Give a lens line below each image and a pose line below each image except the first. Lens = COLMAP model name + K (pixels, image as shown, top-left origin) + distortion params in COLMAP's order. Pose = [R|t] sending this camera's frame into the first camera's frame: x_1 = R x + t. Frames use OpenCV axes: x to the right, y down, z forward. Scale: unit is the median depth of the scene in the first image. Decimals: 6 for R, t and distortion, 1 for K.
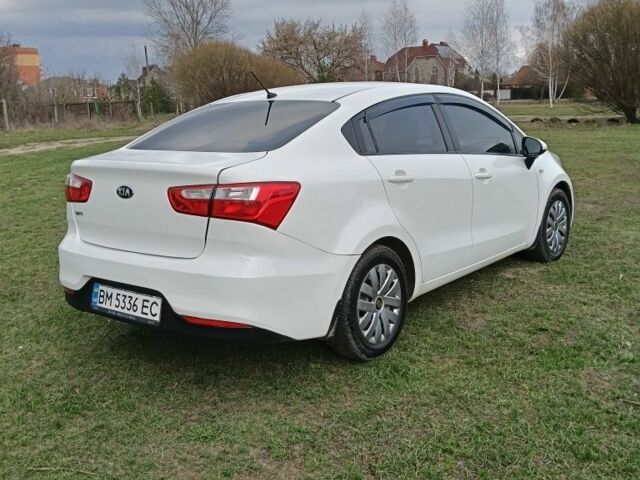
lens RADIAL K [[698.1, 0, 320.0], [0, 698.1, 240.0], [0, 0, 1]] dist [0.149340, -0.413087]
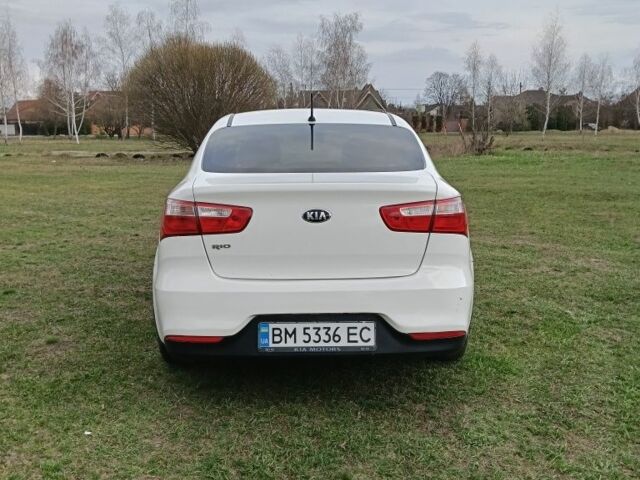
lens RADIAL K [[698.1, 0, 320.0], [0, 698.1, 240.0], [0, 0, 1]] dist [0.149340, -0.413087]
pose [[0.768512, -0.073789, 0.635566, -0.852056], [0.106319, 0.994245, -0.013126, -0.023330], [-0.630940, 0.077660, 0.771935, 0.282186]]
